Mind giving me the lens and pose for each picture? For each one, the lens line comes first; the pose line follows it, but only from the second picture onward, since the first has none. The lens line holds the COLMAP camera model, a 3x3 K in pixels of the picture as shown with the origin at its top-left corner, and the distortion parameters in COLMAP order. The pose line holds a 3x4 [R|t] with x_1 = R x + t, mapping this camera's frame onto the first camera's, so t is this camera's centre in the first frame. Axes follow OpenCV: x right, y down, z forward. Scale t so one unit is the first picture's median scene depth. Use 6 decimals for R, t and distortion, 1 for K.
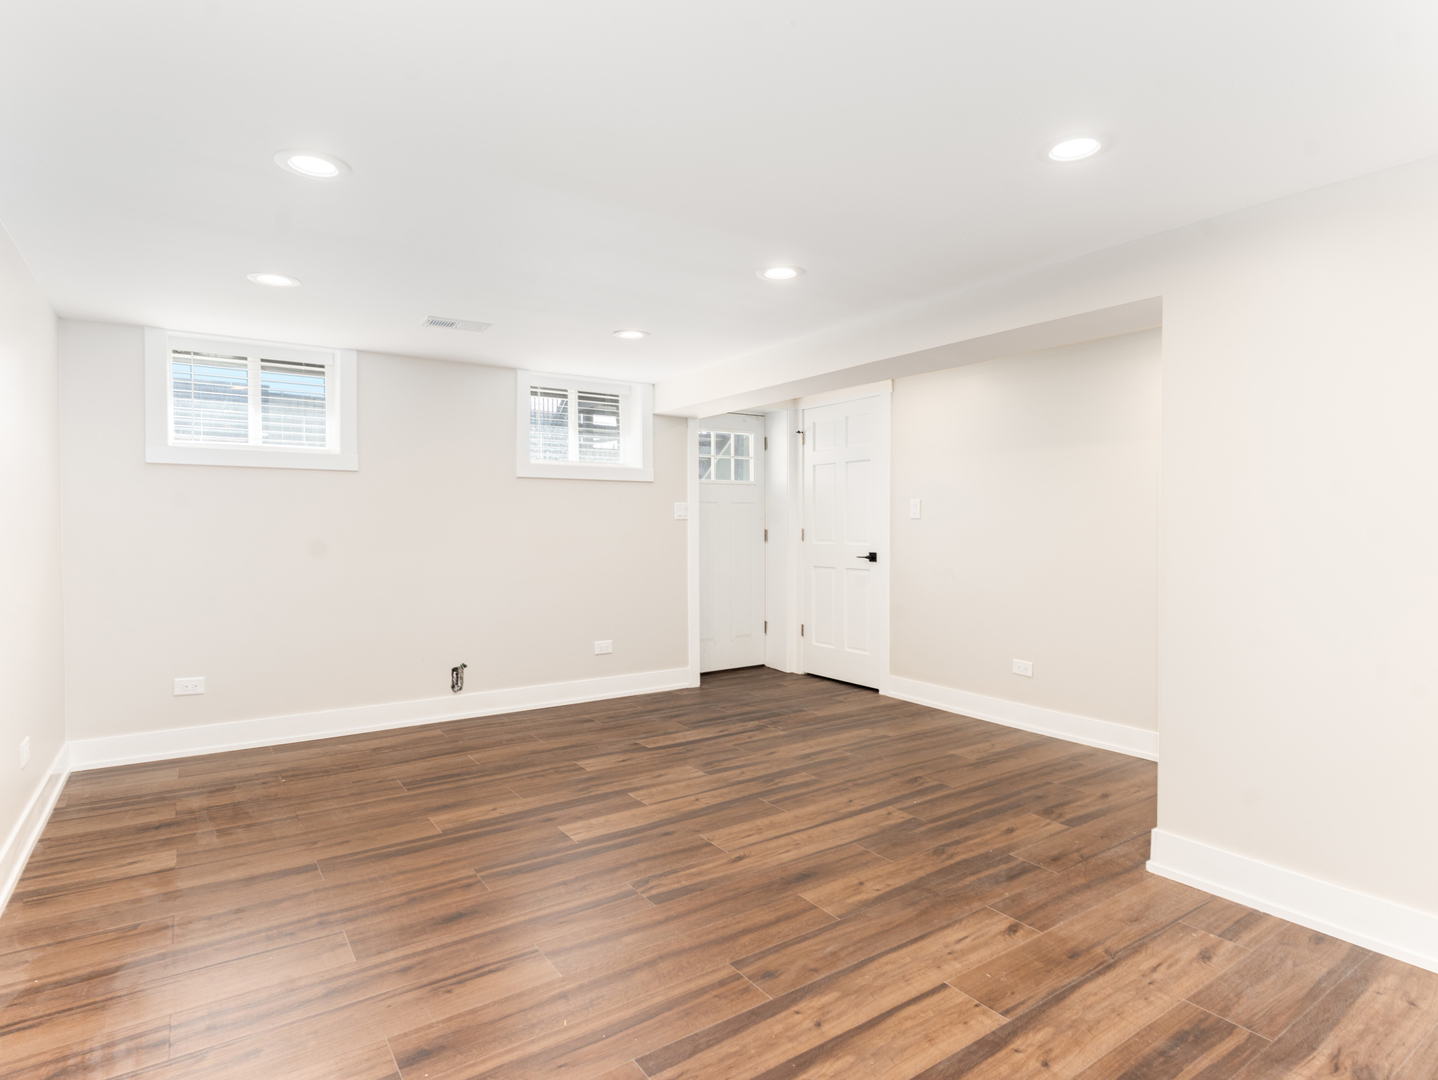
lens RADIAL K [[777.7, 0, 710.8], [0, 777.7, 535.3], [0, 0, 1]] dist [-0.002118, -0.001564]
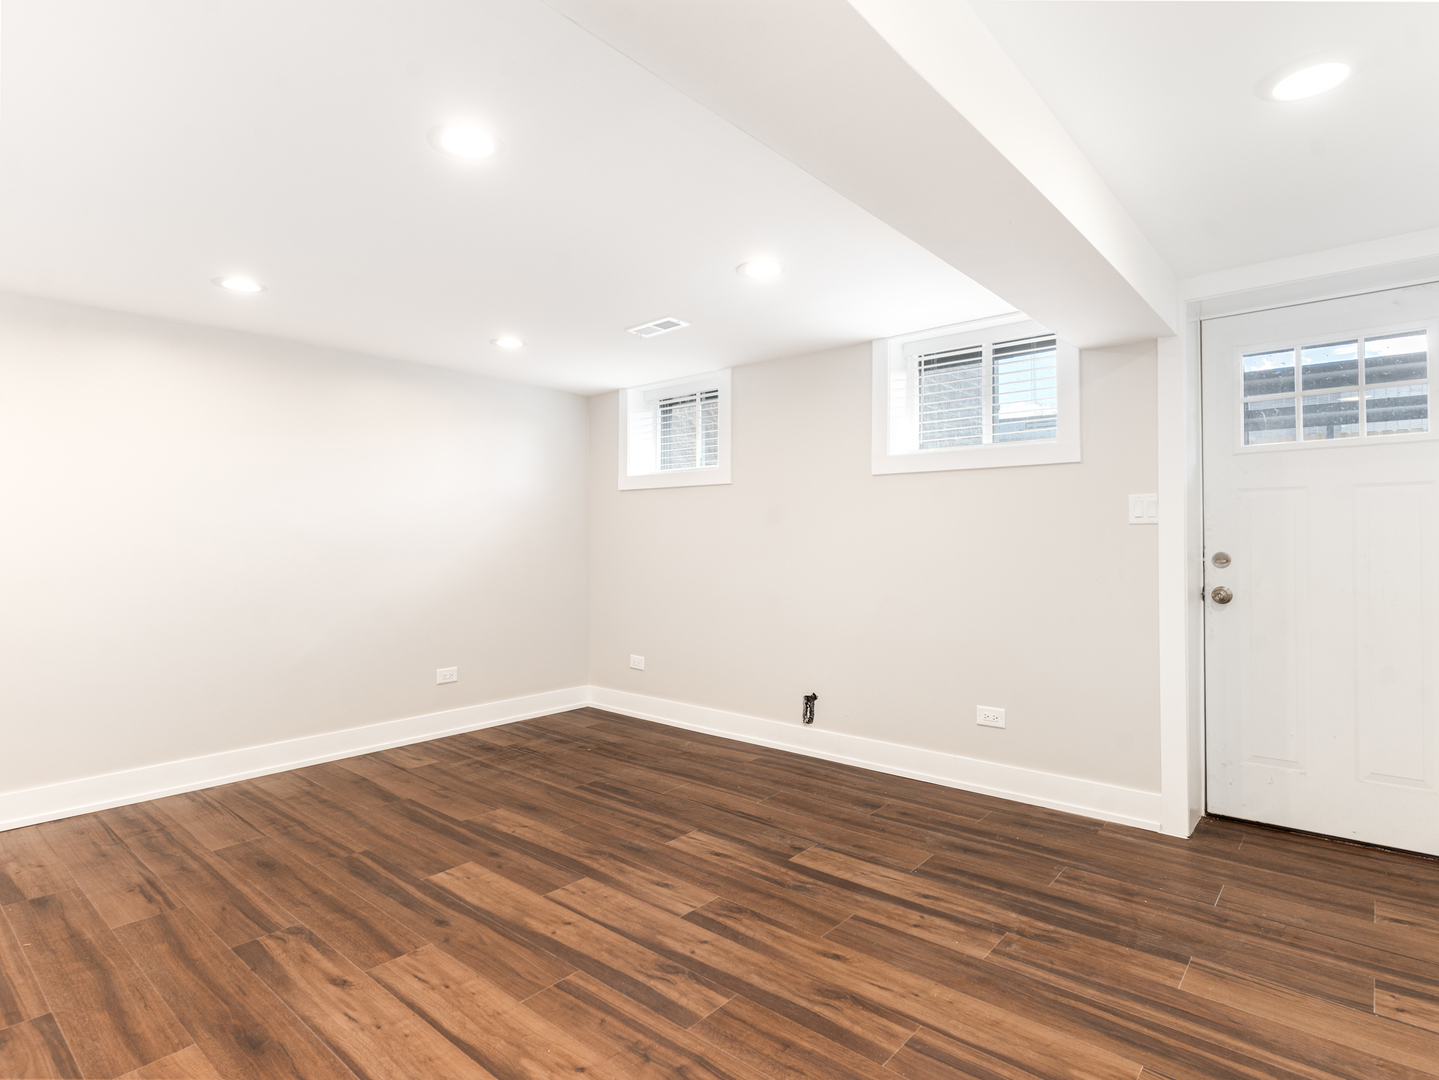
lens RADIAL K [[761.8, 0, 717.3], [0, 761.8, 538.1], [0, 0, 1]] dist [0.001997, 0.001962]
pose [[0.260653, -0.002301, -0.965430, 0.658269], [-0.008182, 0.999956, -0.004592, -0.007812], [0.965398, 0.009096, 0.260623, 0.906532]]
